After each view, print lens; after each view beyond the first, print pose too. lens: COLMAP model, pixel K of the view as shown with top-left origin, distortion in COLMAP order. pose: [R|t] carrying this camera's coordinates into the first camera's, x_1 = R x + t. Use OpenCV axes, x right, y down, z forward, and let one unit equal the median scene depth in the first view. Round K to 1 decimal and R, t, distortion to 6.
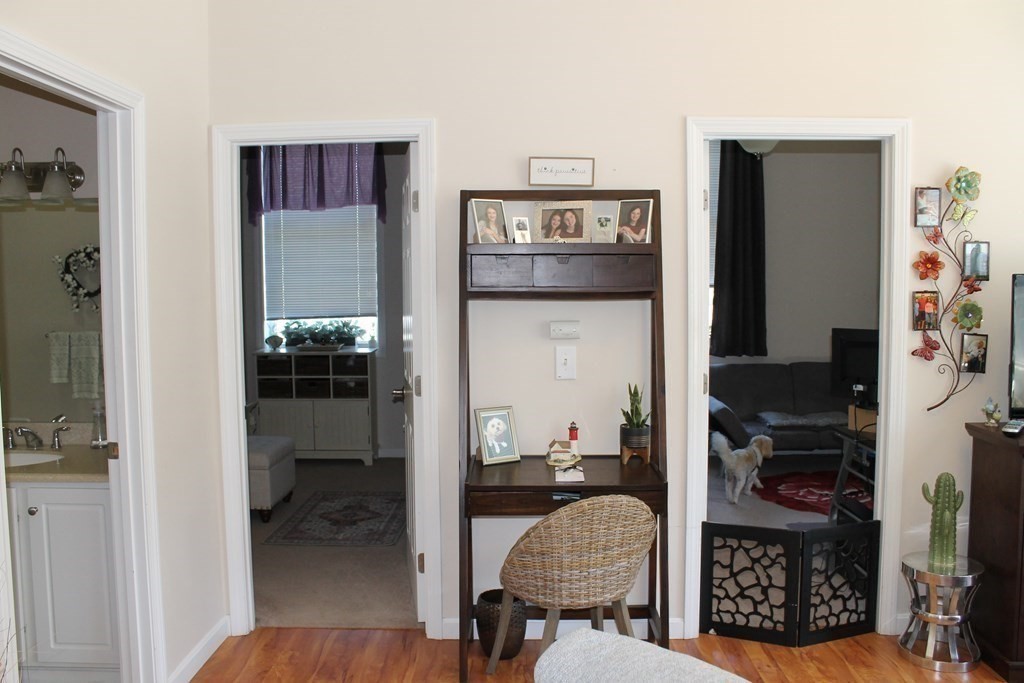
lens RADIAL K [[866.6, 0, 506.5], [0, 866.6, 342.4], [0, 0, 1]] dist [-0.165425, 0.149554]
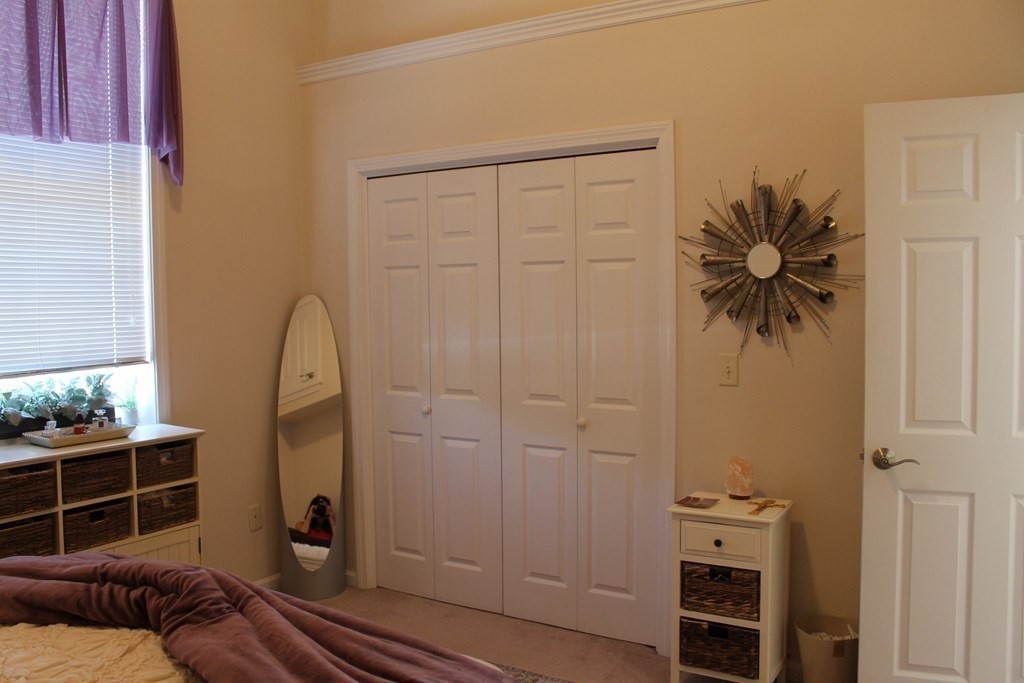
lens RADIAL K [[866.6, 0, 506.5], [0, 866.6, 342.4], [0, 0, 1]] dist [-0.165425, 0.149554]
pose [[0.498910, -0.037869, 0.865826, -0.487969], [0.067525, 0.997706, 0.004727, -0.030774], [-0.864019, 0.056107, 0.500323, 0.563806]]
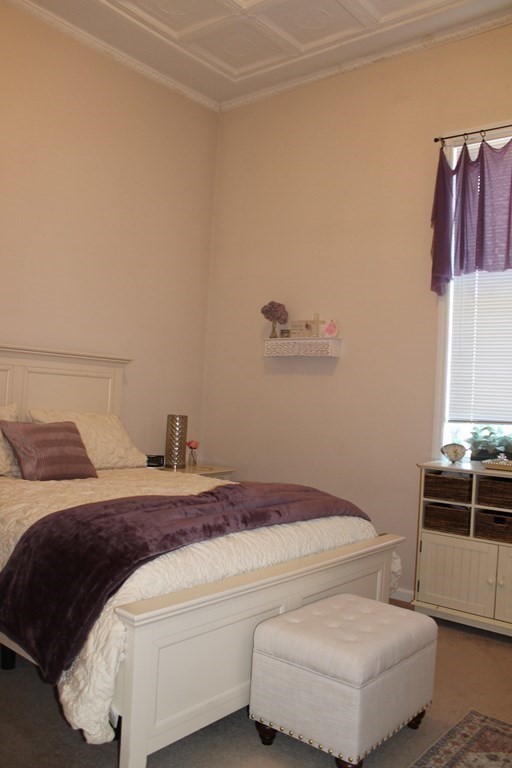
lens RADIAL K [[650.0, 0, 253.6], [0, 650.0, 380.9], [0, 0, 1]] dist [-0.165425, 0.149554]
pose [[0.784959, 0.036669, -0.618462, -0.073346], [-0.108223, 0.991014, -0.078601, 0.000284], [0.610022, 0.128630, 0.781874, 0.469011]]
